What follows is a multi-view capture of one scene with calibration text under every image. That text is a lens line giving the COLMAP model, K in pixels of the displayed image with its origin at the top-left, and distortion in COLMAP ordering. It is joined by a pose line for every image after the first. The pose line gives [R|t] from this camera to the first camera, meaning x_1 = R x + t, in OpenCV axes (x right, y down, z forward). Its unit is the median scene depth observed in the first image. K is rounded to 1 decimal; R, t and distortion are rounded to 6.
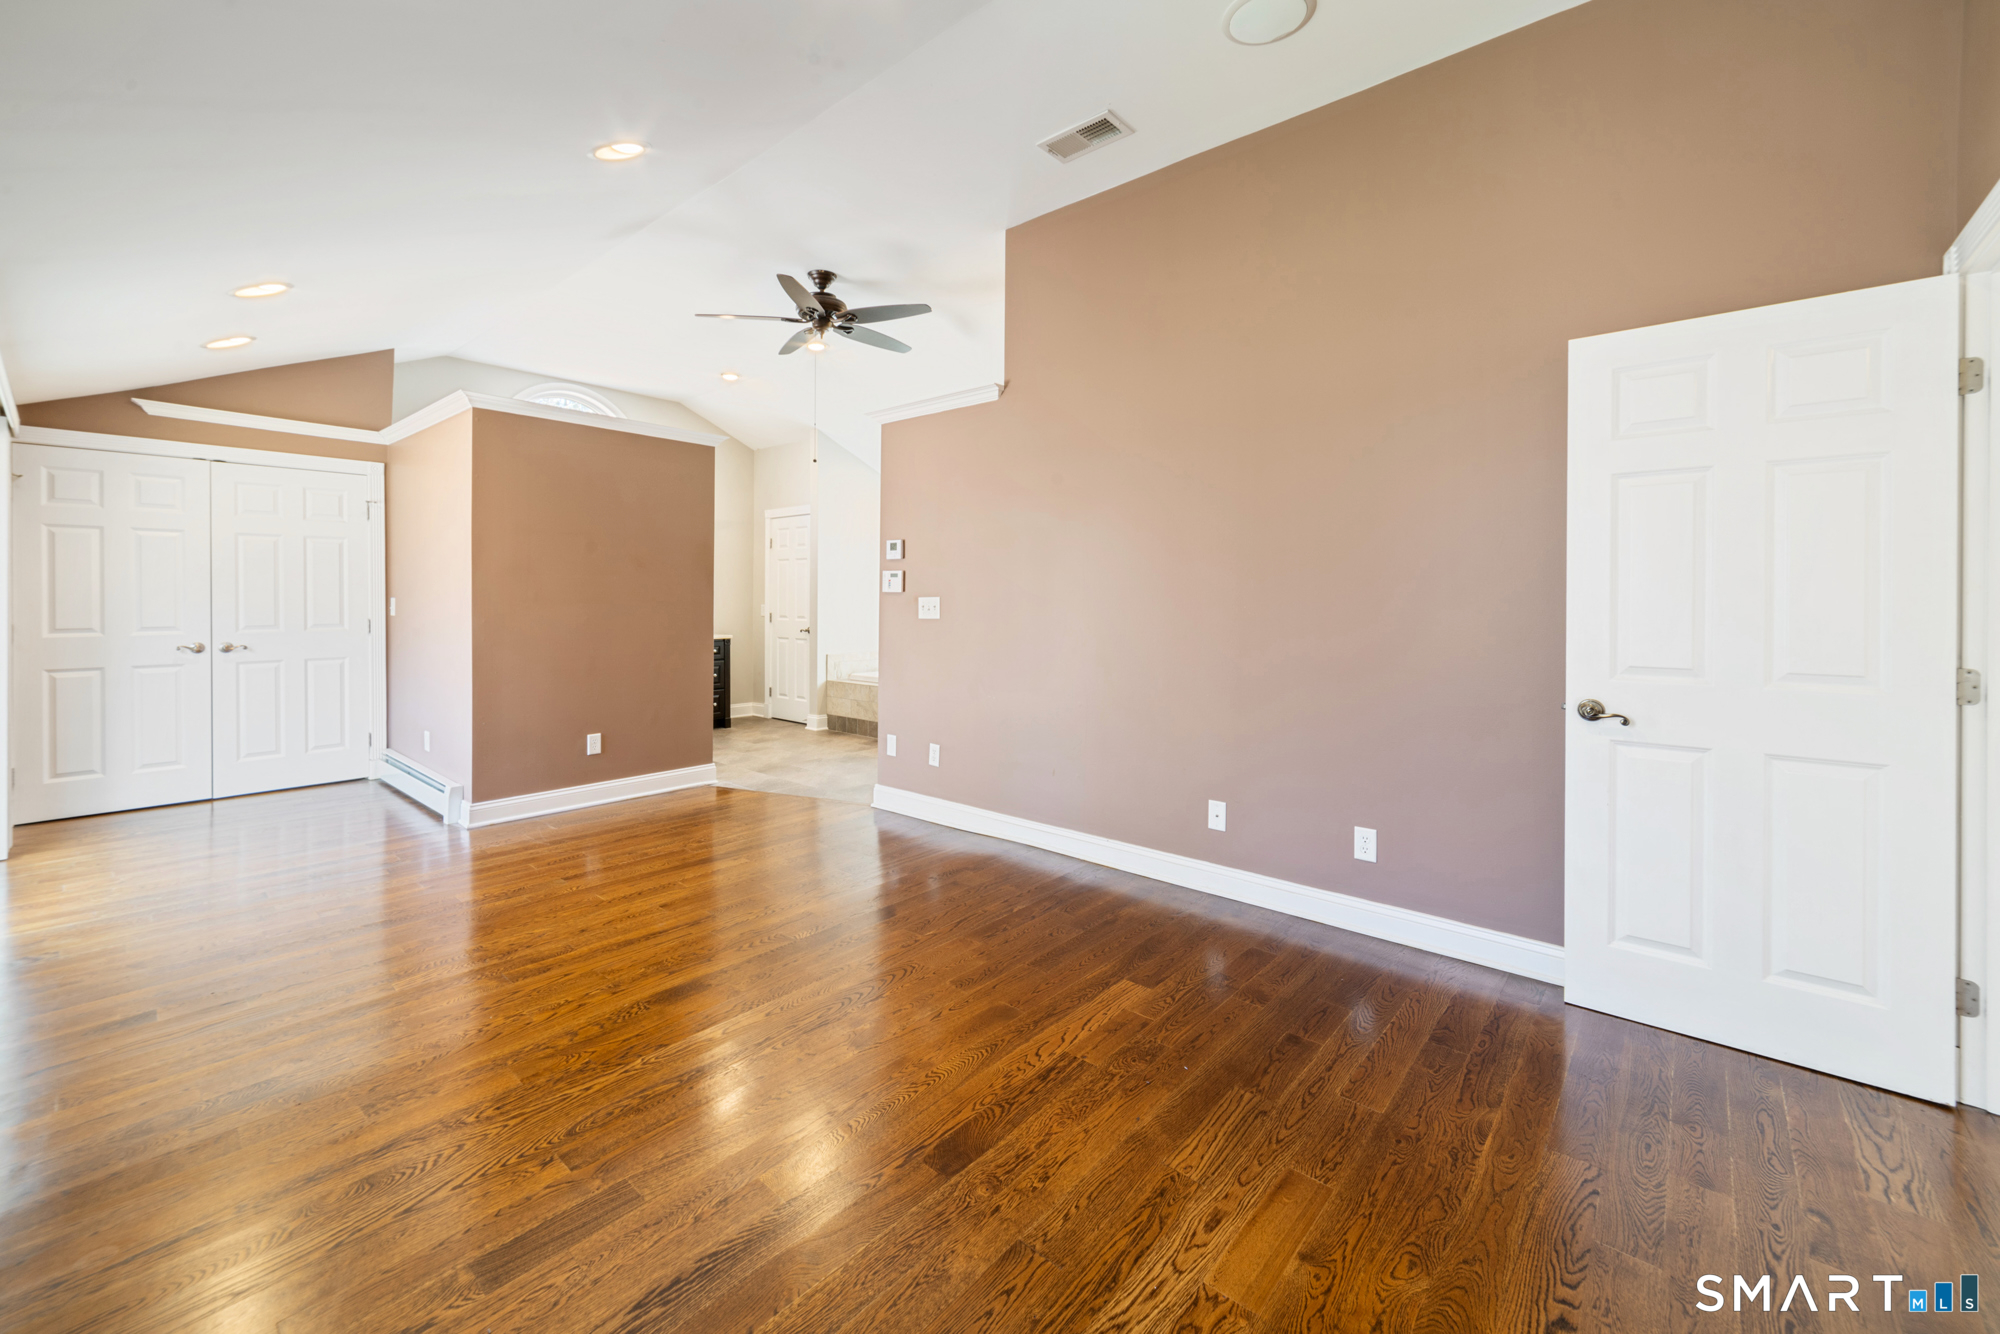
lens RADIAL K [[795.6, 0, 970.6], [0, 795.6, 598.5], [0, 0, 1]] dist [-0.000640, 0.000003]
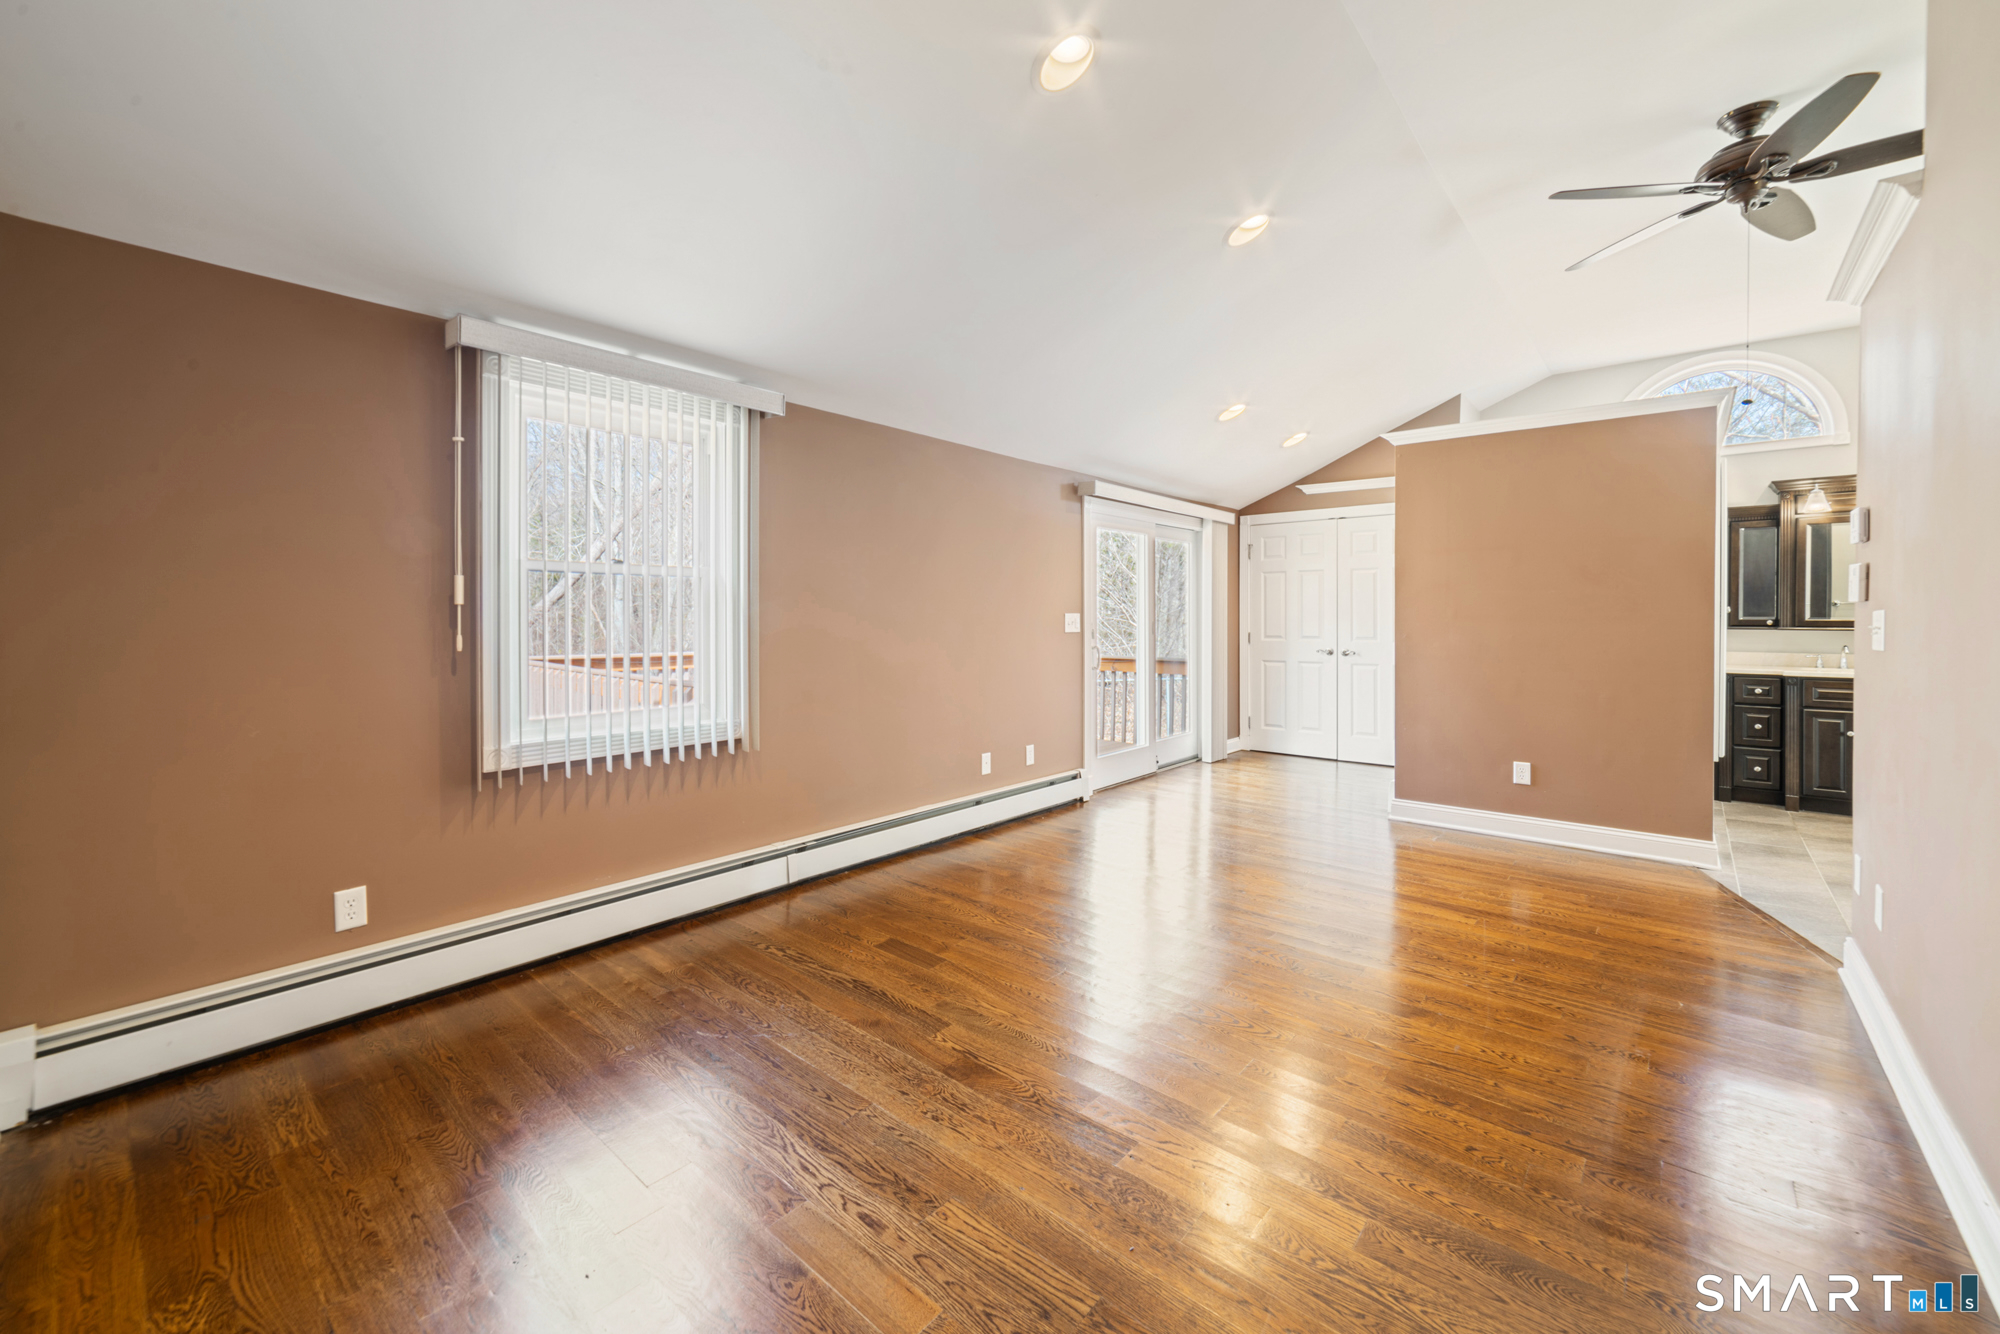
lens RADIAL K [[793.7, 0, 997.9], [0, 793.7, 615.8], [0, 0, 1]] dist [-0.001431, -0.000029]
pose [[0.023074, -0.005880, -0.999716, 1.016354], [0.001773, 0.999981, -0.005841, 0.012286], [0.999732, -0.001638, 0.023084, 0.873944]]
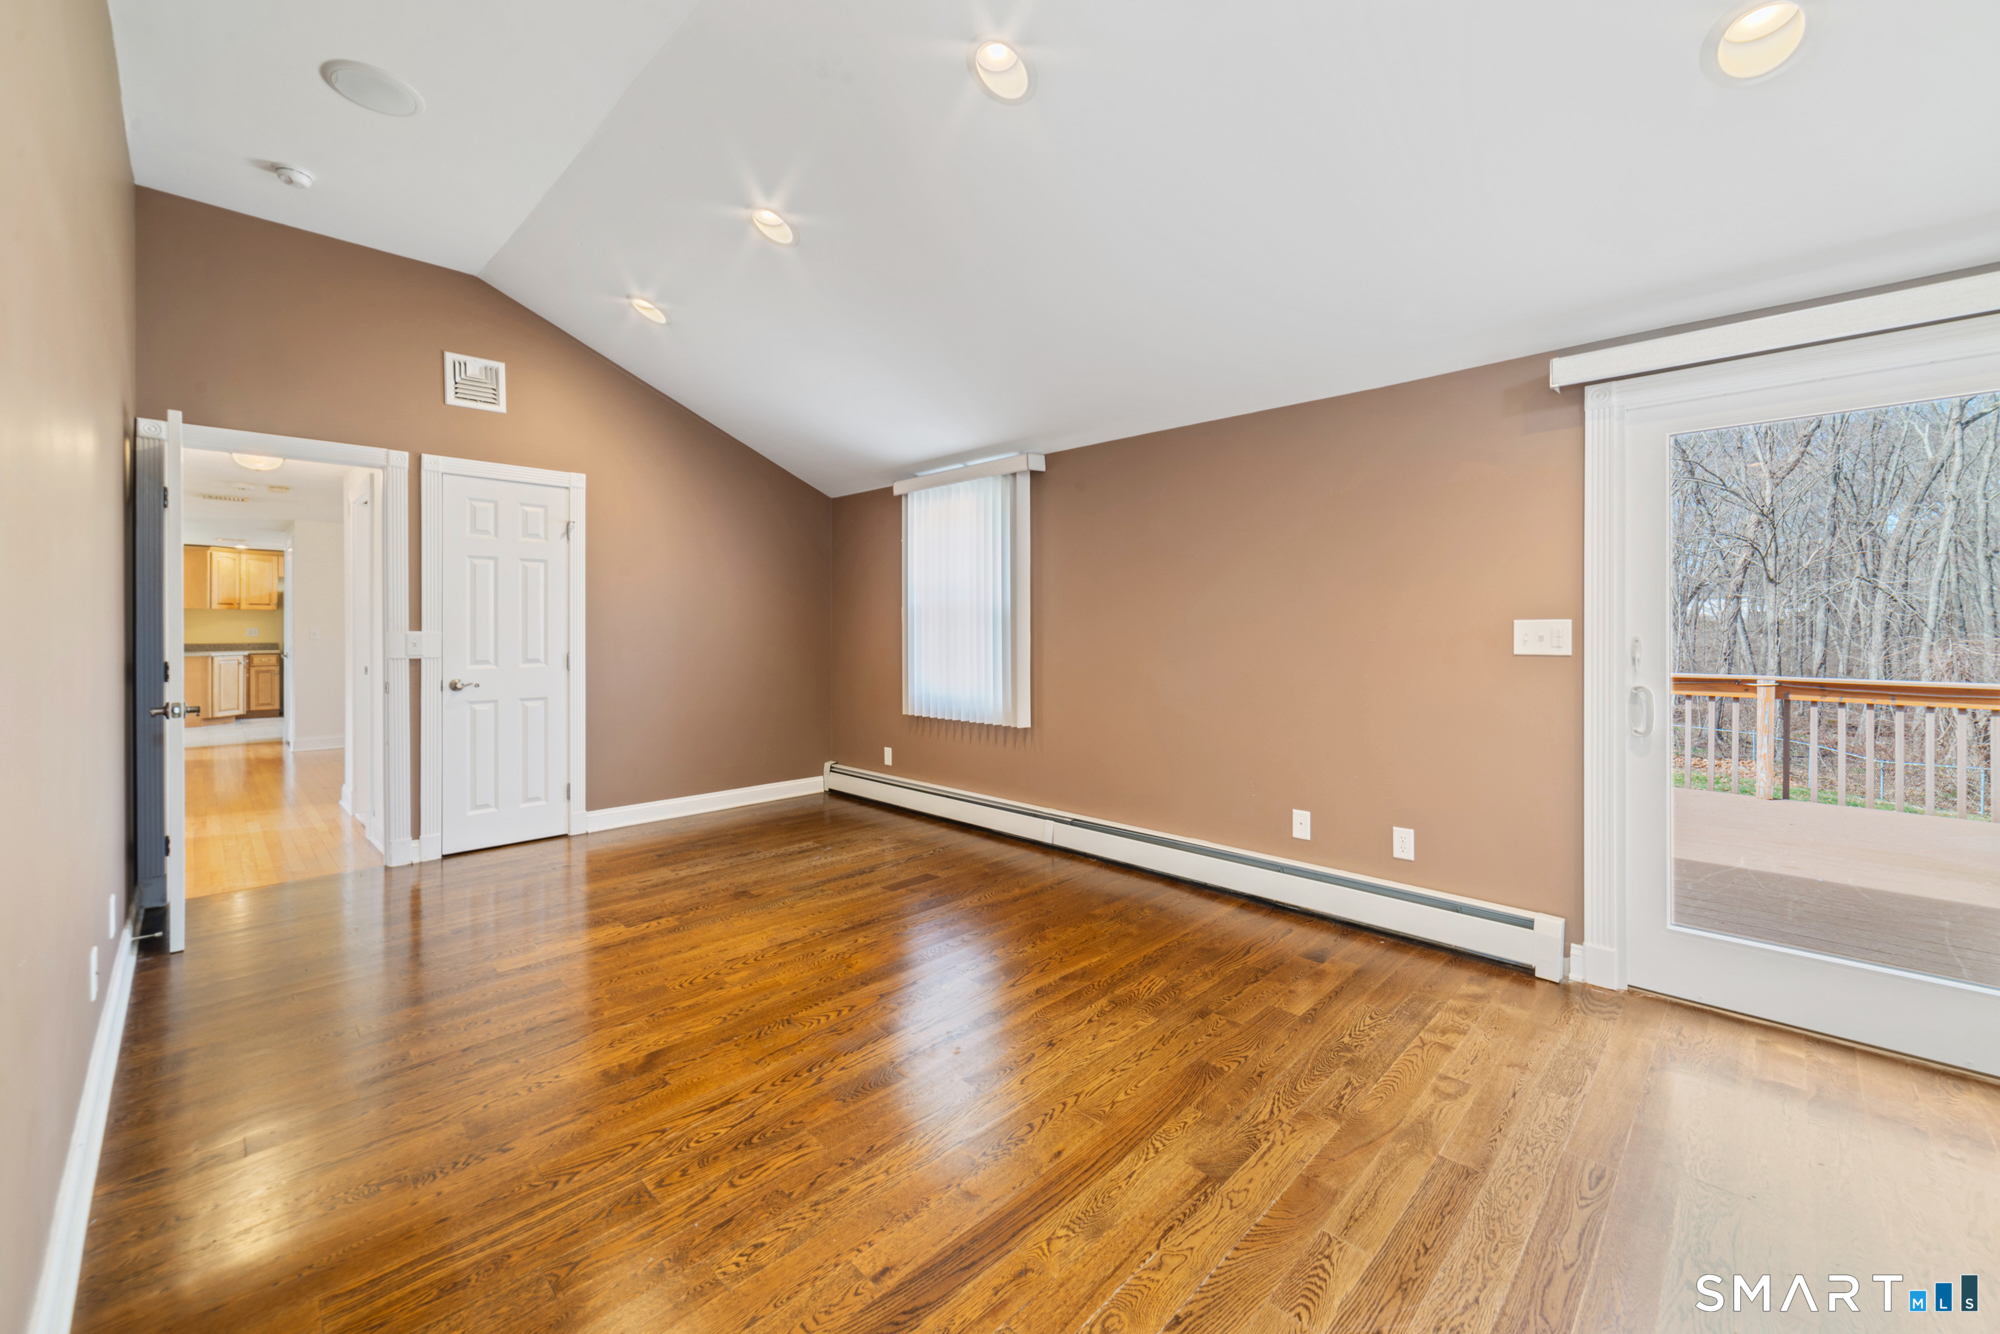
lens RADIAL K [[790.5, 0, 1006.9], [0, 790.5, 631.1], [0, 0, 1]] dist [0.001466, 0.000154]
pose [[-0.999118, -0.002206, 0.041939, -0.685591], [-0.002118, 0.999995, 0.002153, 0.009381], [-0.041943, 0.002062, -0.999118, 2.574434]]
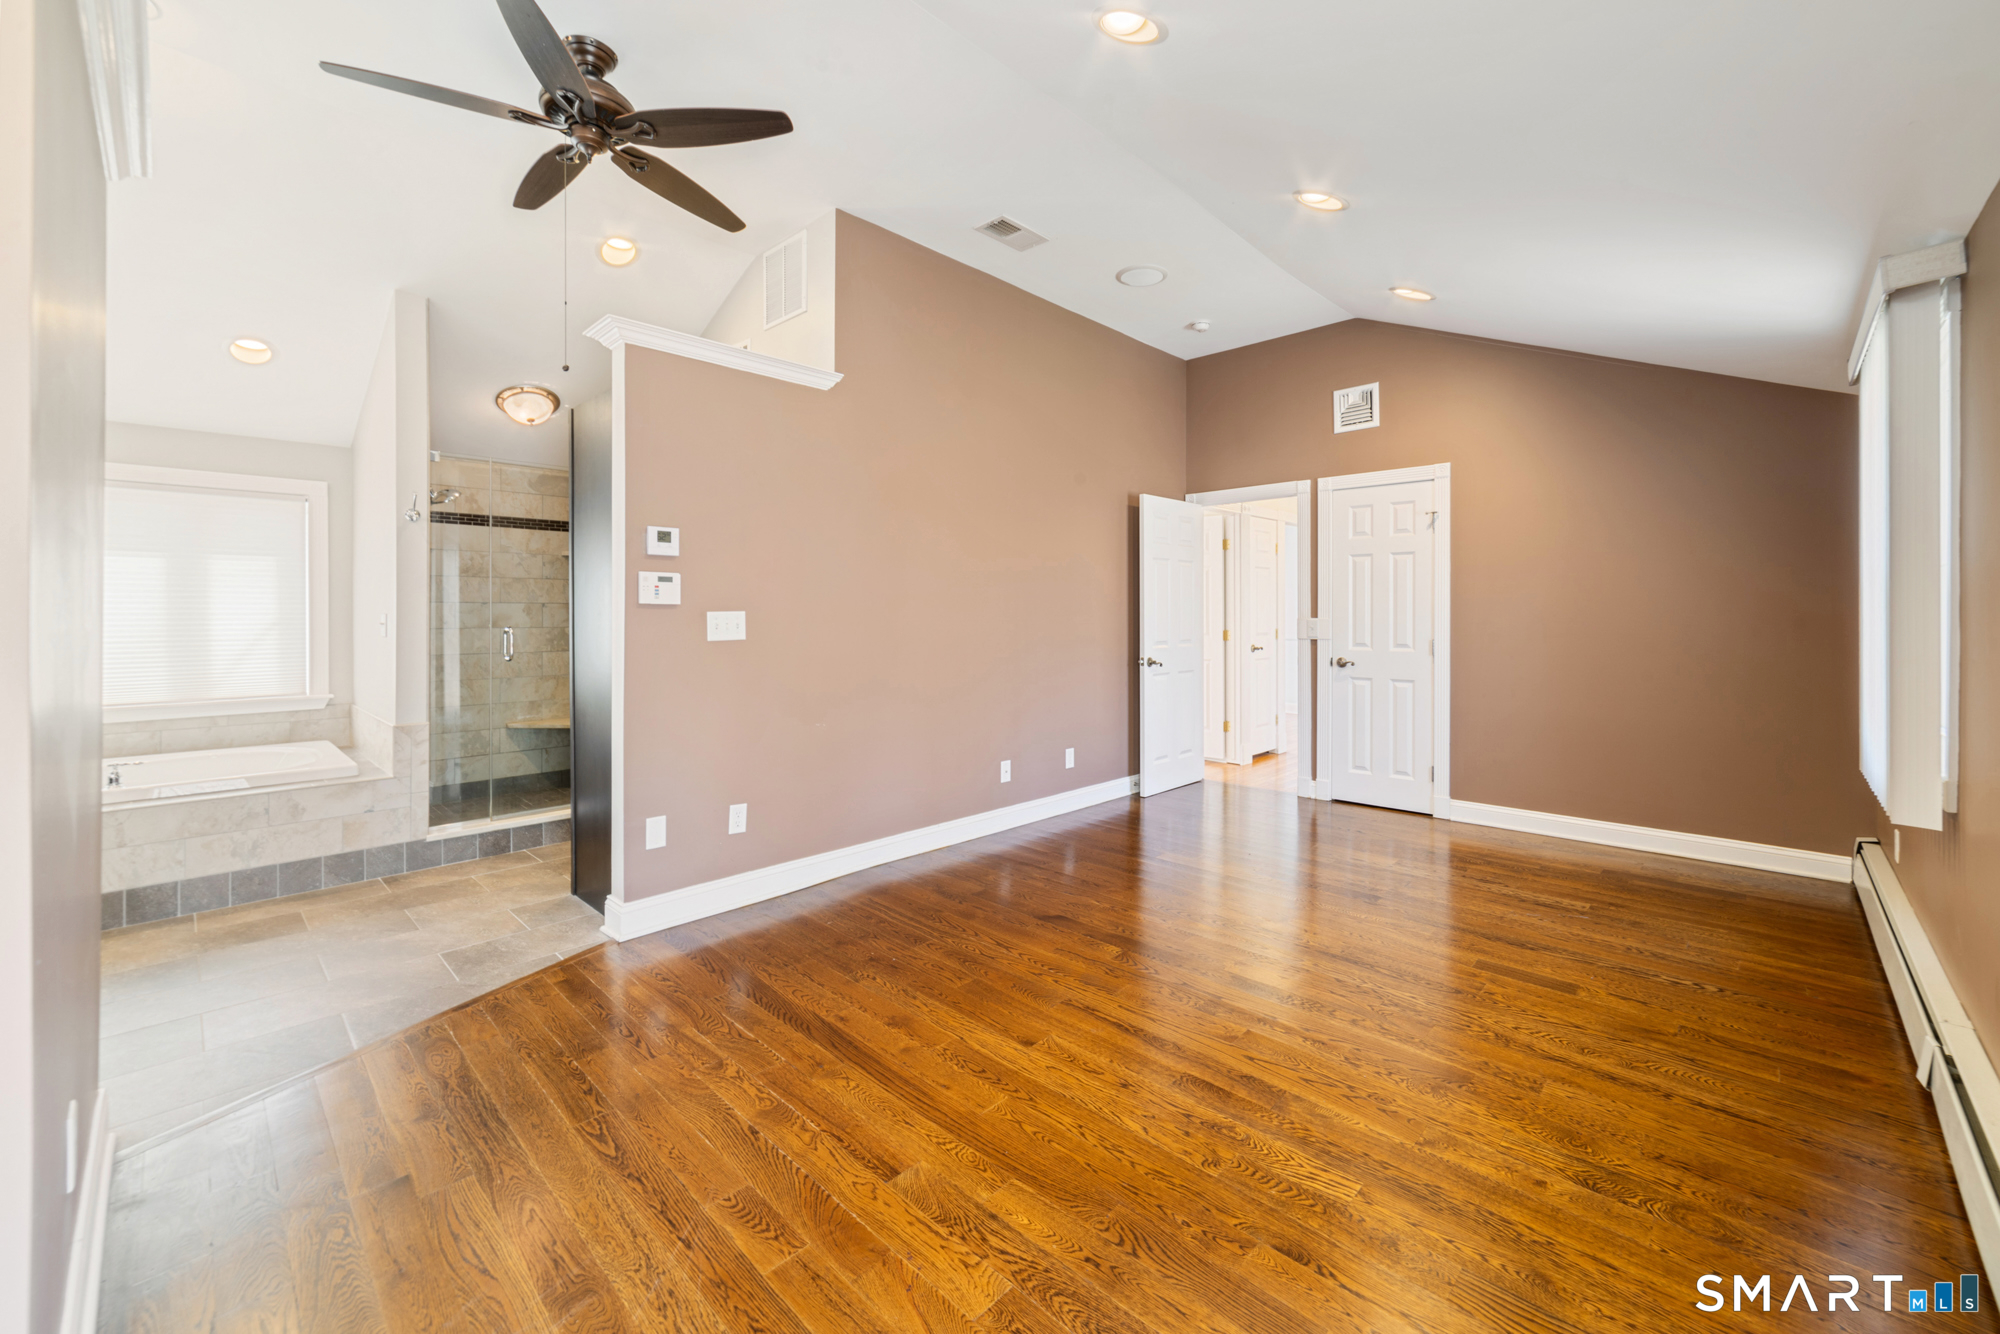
lens RADIAL K [[793.7, 0, 997.9], [0, 793.7, 615.8], [0, 0, 1]] dist [-0.001431, -0.000029]
pose [[0.039393, -0.004878, 0.999212, -1.720097], [0.000382, 0.999988, 0.004867, -0.002567], [-0.999224, 0.000190, 0.039394, 1.563576]]
